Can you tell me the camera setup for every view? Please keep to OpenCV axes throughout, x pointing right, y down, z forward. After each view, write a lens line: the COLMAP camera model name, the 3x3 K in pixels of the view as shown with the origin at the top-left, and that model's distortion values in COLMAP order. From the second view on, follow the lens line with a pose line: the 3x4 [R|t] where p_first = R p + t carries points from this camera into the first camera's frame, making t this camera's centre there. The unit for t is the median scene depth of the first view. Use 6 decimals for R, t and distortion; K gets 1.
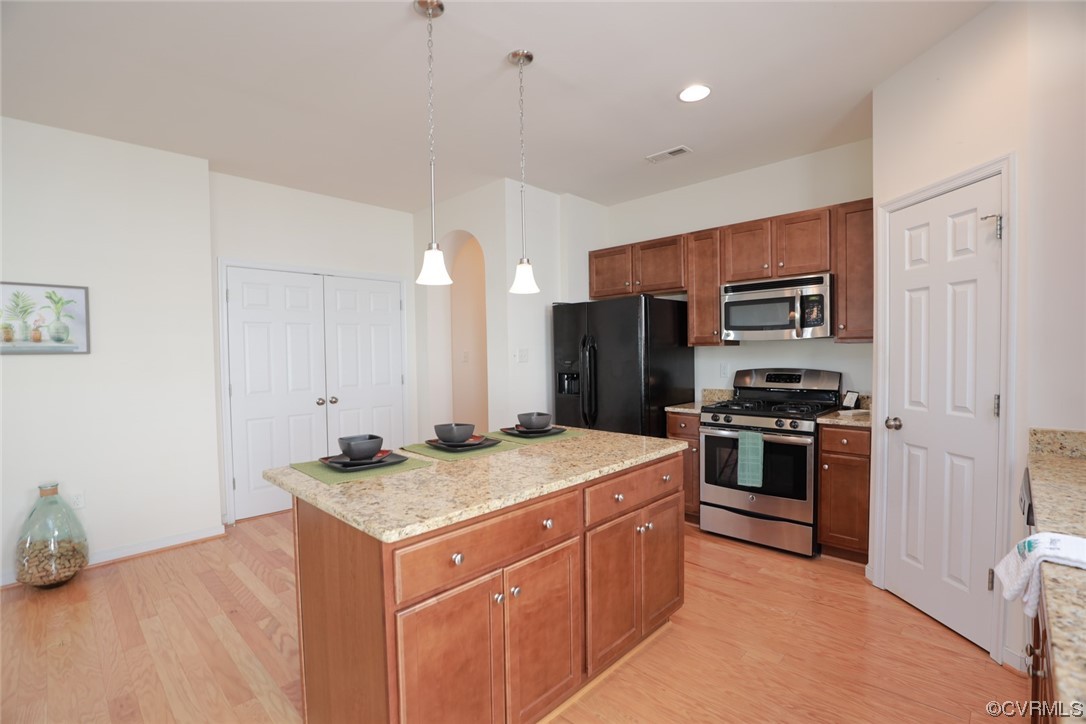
lens RADIAL K [[497.6, 0, 538.7], [0, 497.6, 368.5], [0, 0, 1]] dist [-0.032736, 0.000349]
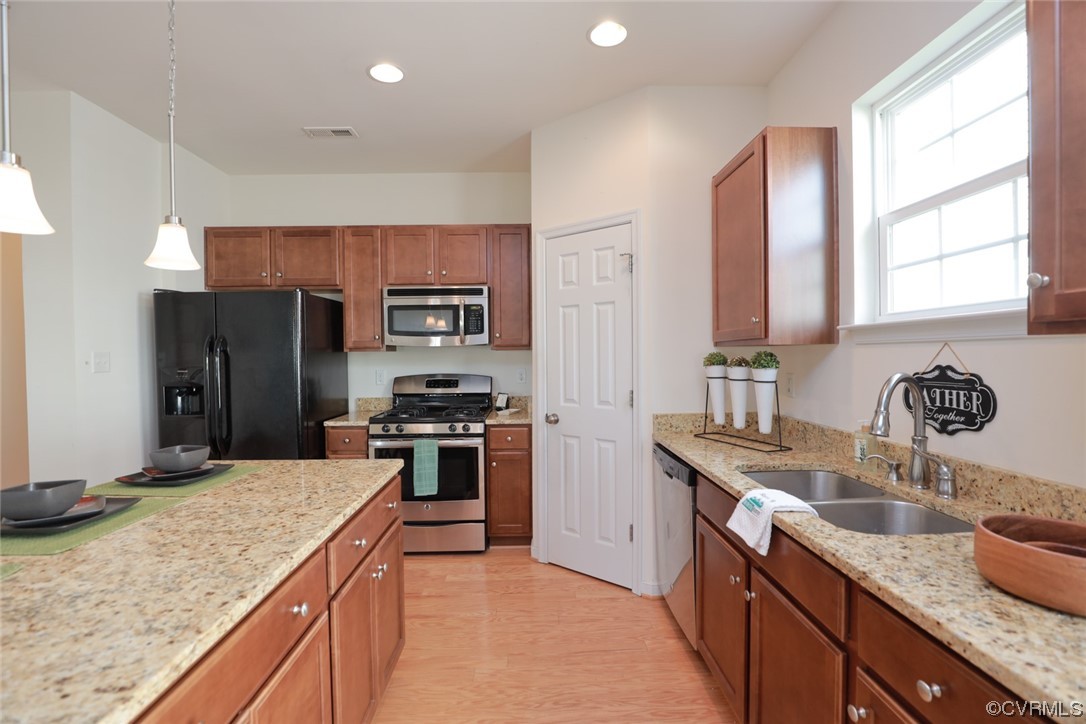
lens RADIAL K [[498.2, 0, 546.5], [0, 498.2, 364.4], [0, 0, 1]] dist [-0.038837, 0.007087]
pose [[0.691117, -0.006548, 0.722713, -0.116387], [0.022222, 0.999679, -0.012193, -0.003129], [-0.722401, 0.024487, 0.691041, 0.145549]]
